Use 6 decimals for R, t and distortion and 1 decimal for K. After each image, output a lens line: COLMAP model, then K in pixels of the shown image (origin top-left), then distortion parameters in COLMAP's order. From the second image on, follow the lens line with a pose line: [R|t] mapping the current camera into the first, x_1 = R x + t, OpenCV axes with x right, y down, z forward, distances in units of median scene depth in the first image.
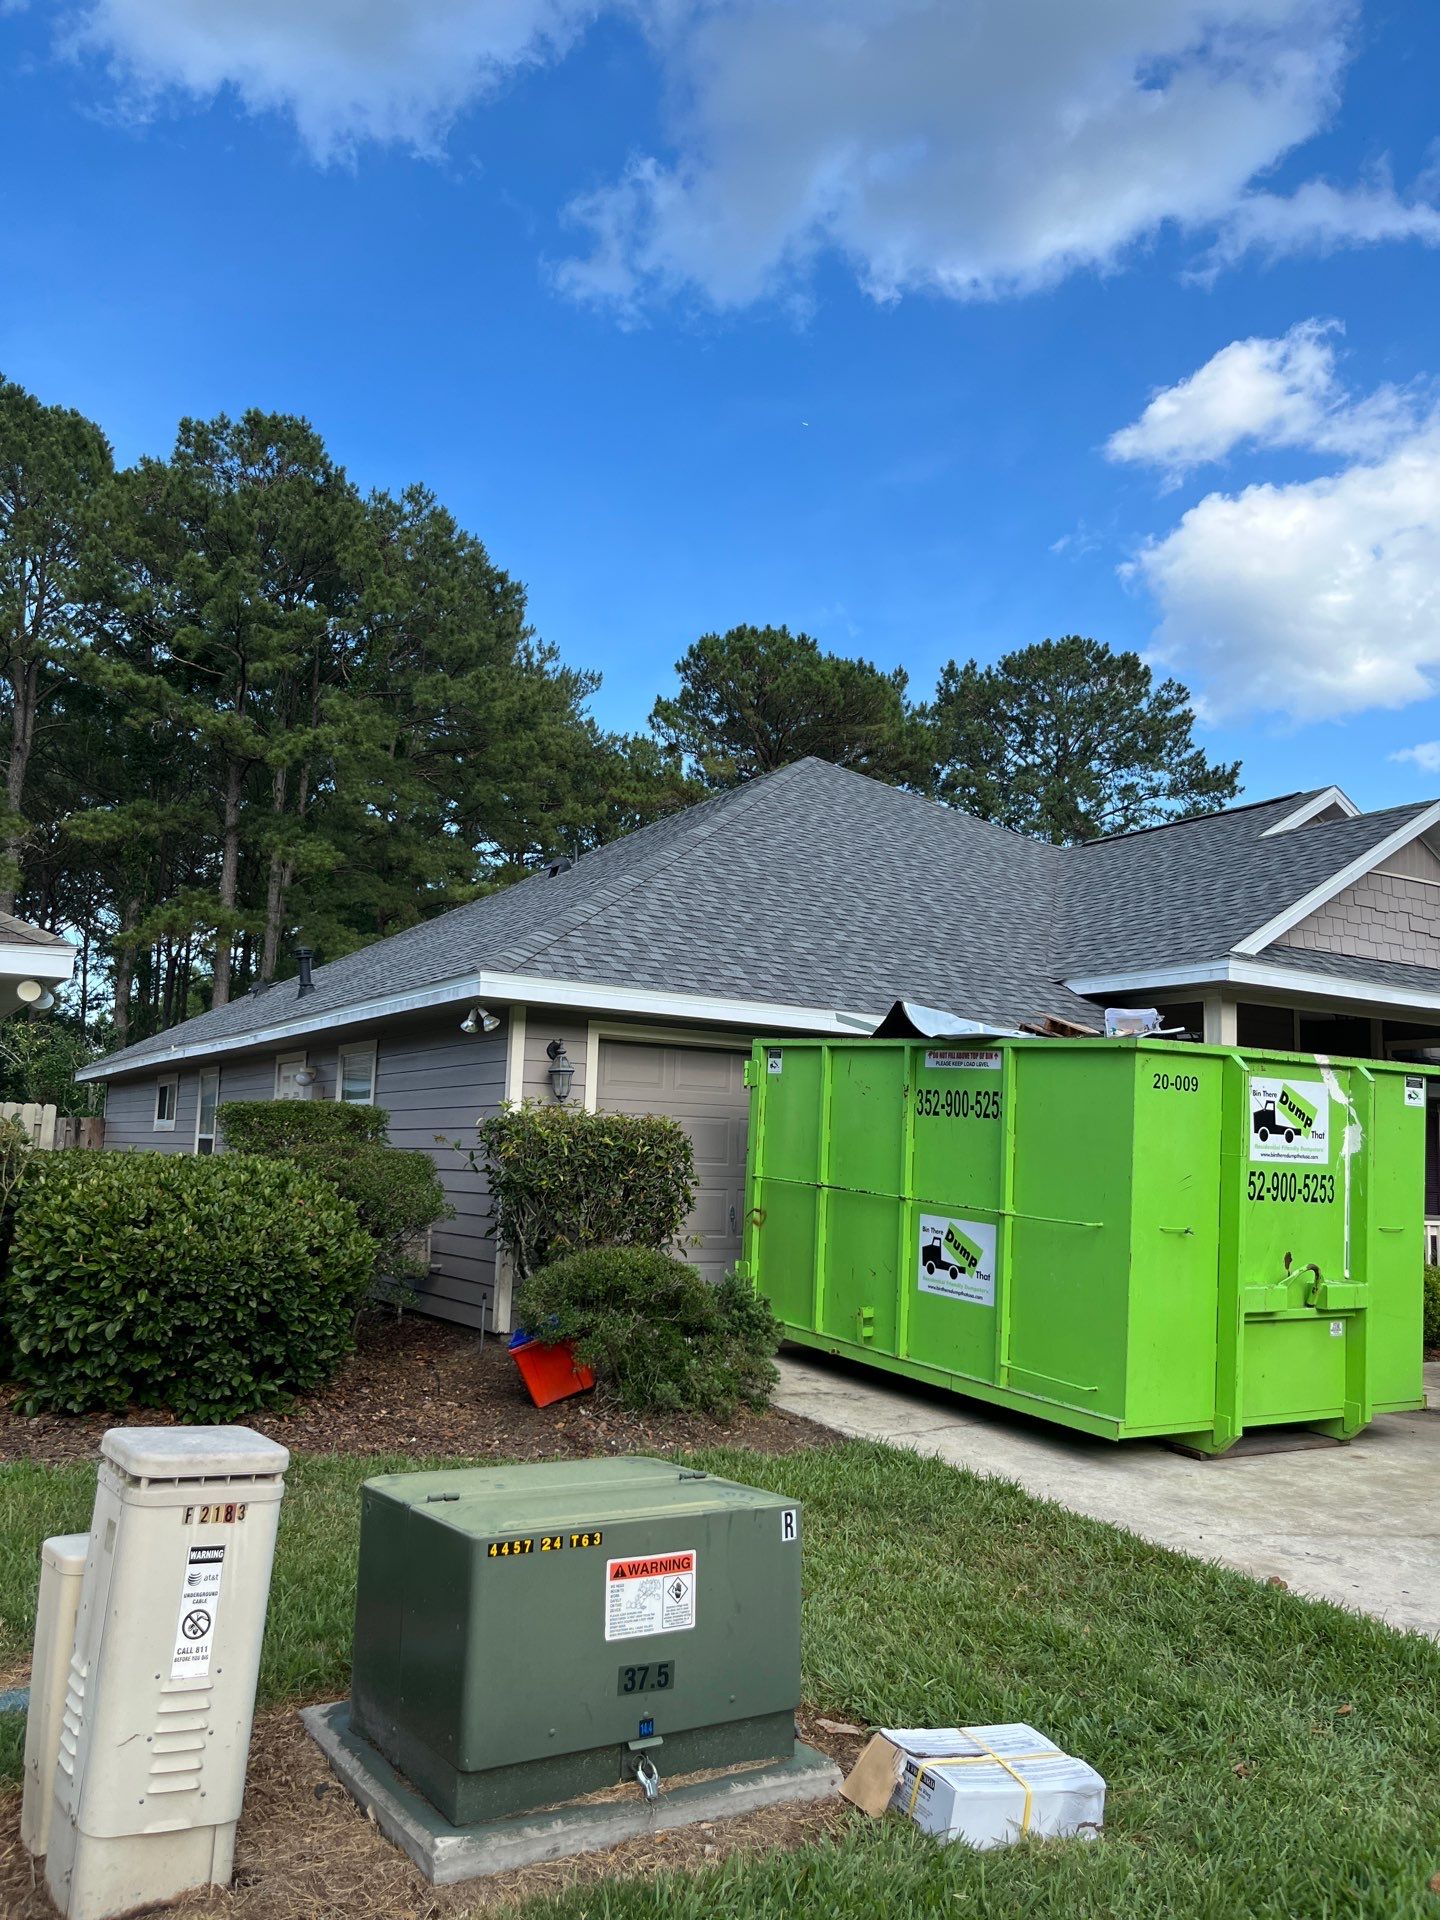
lens RADIAL K [[1528.8, 0, 720.0], [0, 1528.8, 960.0], [0, 0, 1]] dist [0.034540, -0.004128]
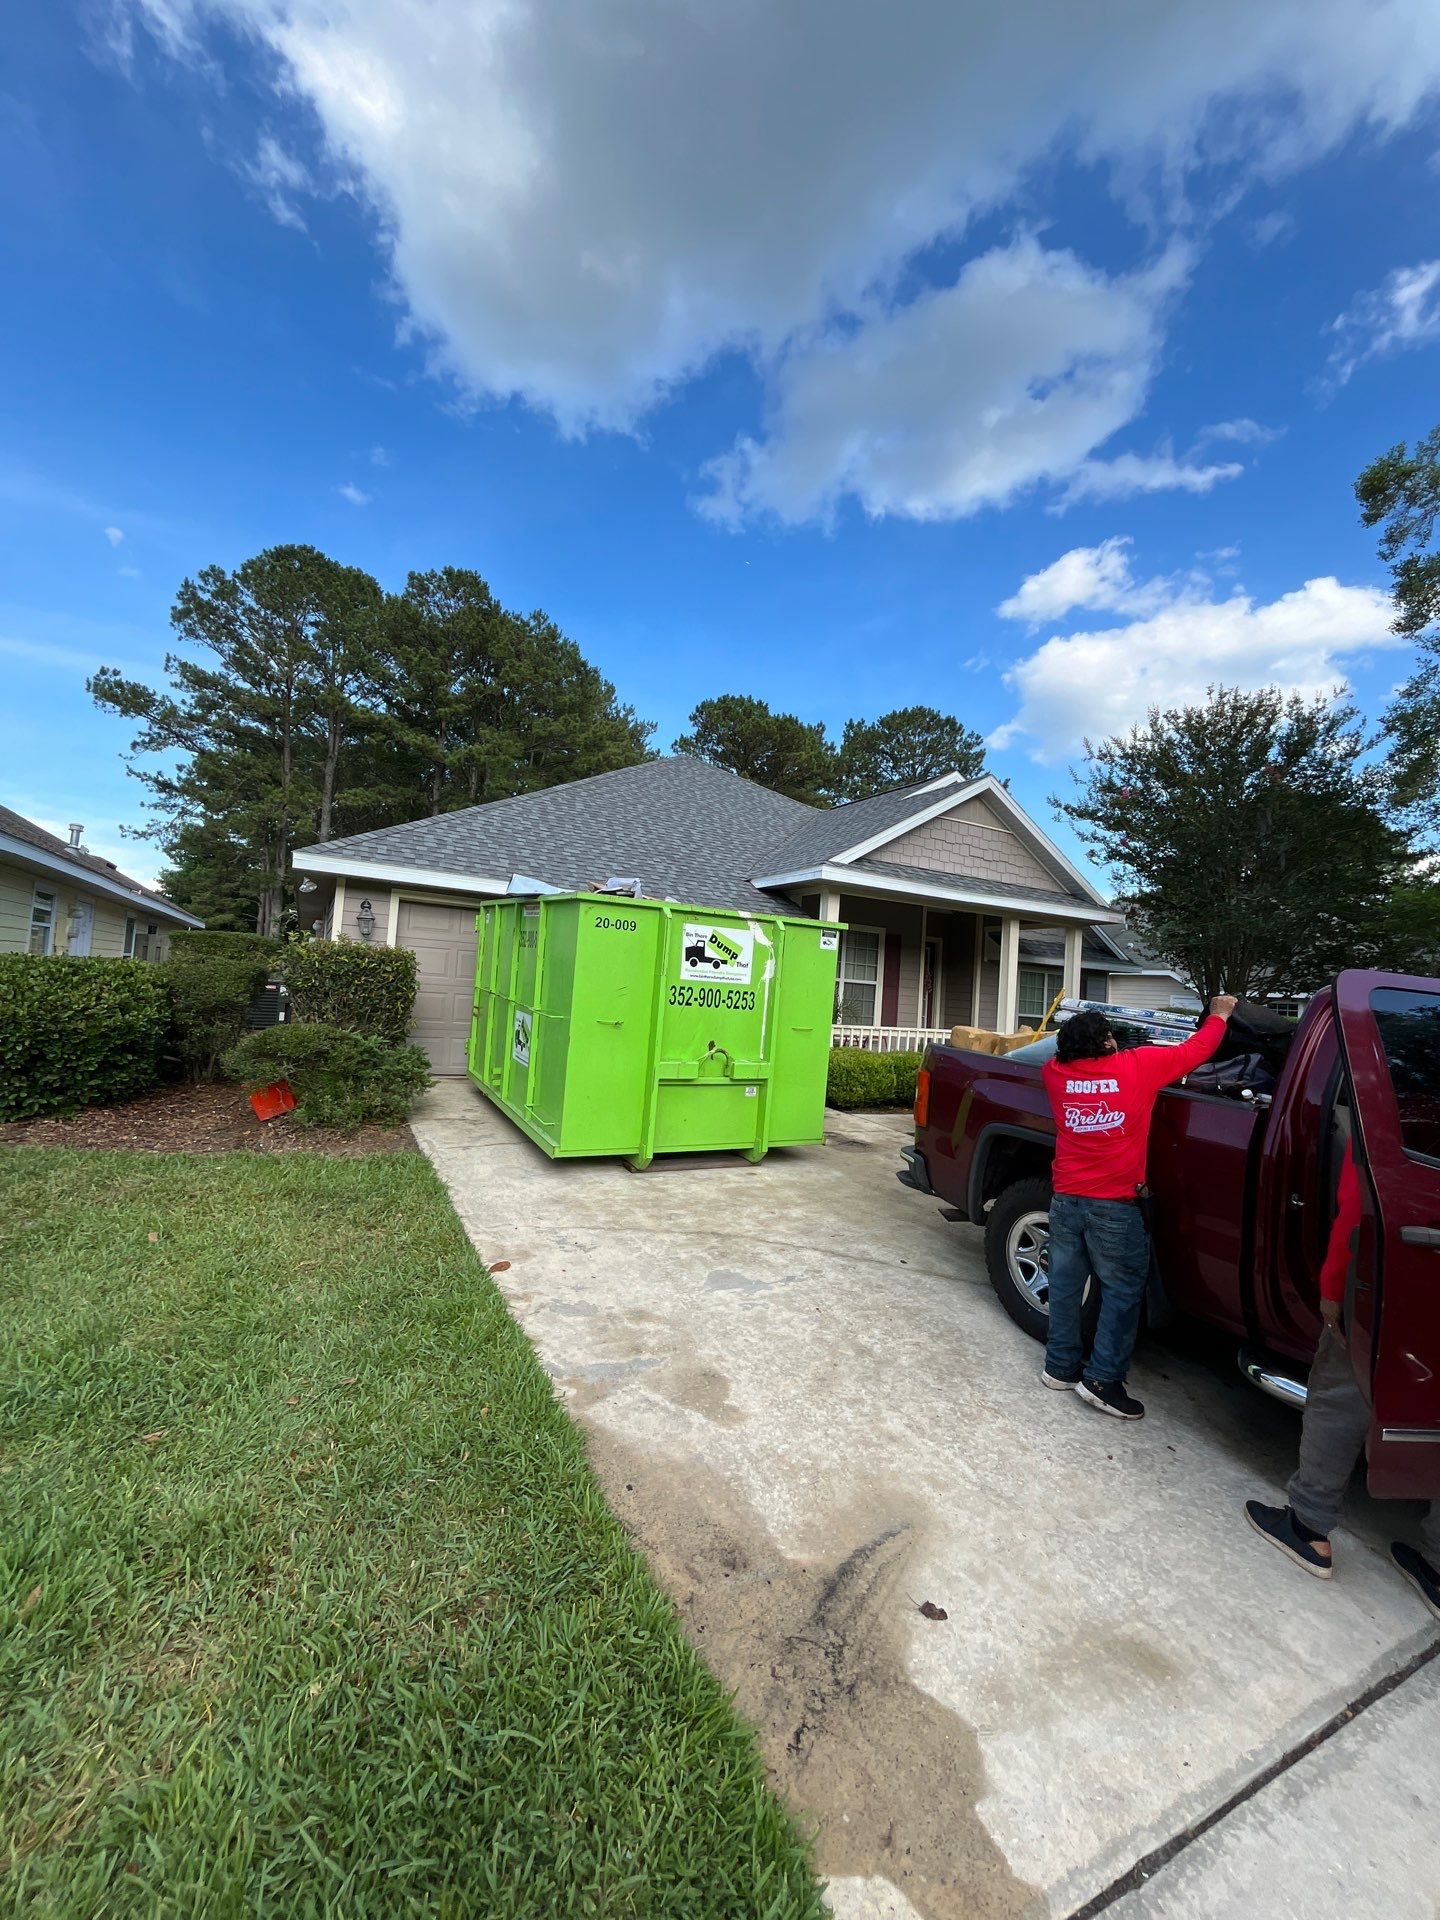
lens RADIAL K [[808.9, 0, 720.0], [0, 808.9, 960.0], [0, 0, 1]] dist [-0.001855, 0.000027]
pose [[0.998219, 0.031483, -0.050670, 0.304985], [-0.026911, 0.995711, 0.088522, 0.029784], [0.053240, -0.087001, 0.994785, 0.159407]]
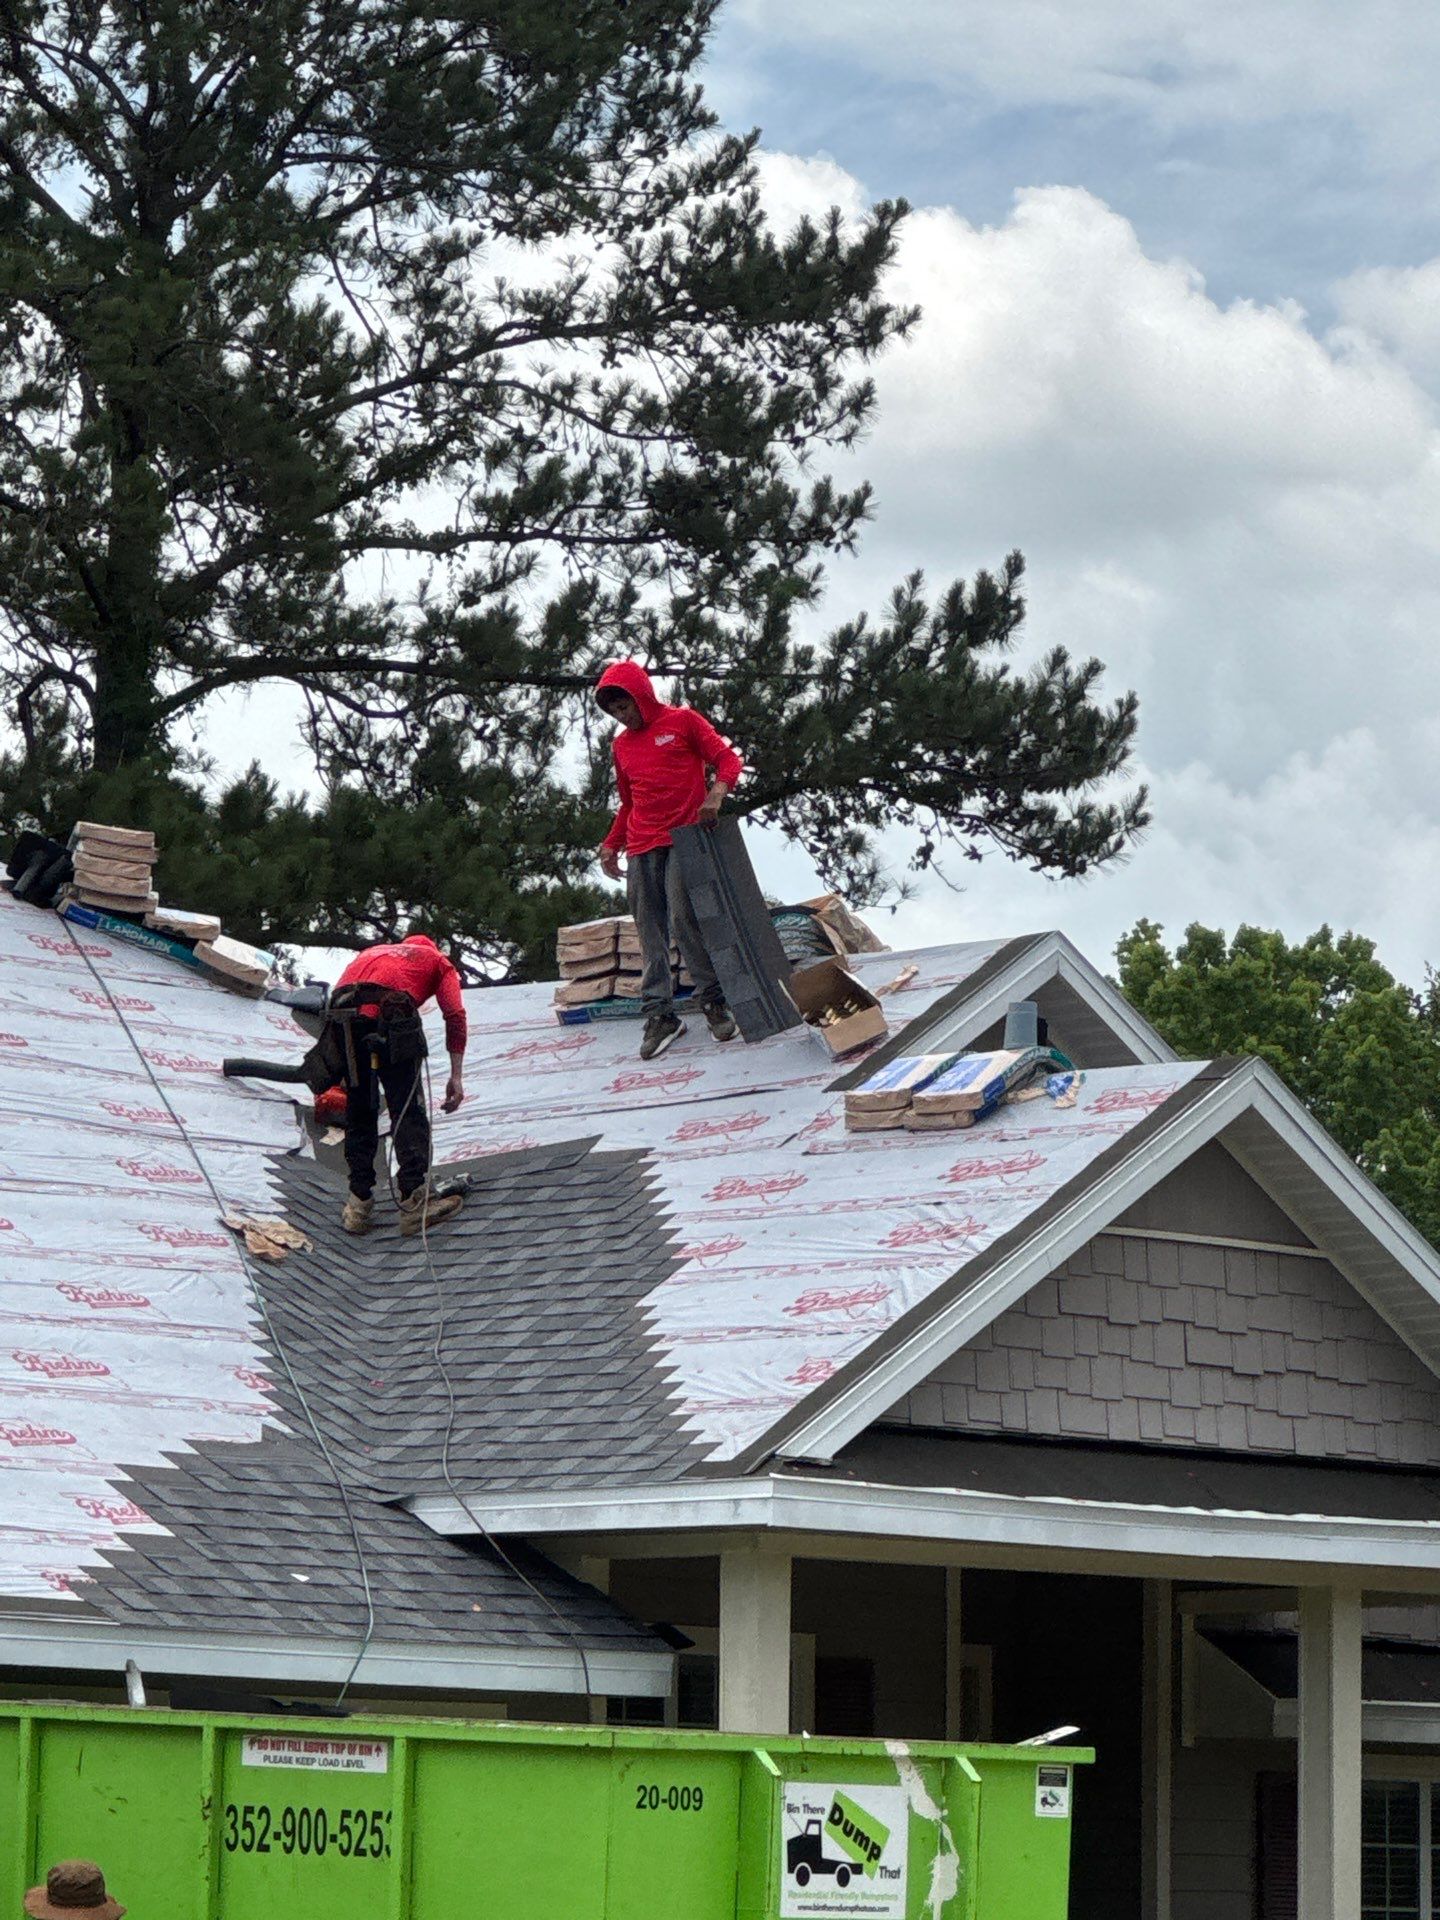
lens RADIAL K [[9401.7, 0, 720.0], [0, 9401.7, 960.0], [0, 0, 1]] dist [-0.241049, 8.109122]
pose [[0.954823, 0.007723, 0.297075, -0.584324], [-0.015164, 0.999626, 0.022750, -0.247307], [-0.296788, -0.026227, 0.954583, -1.882254]]
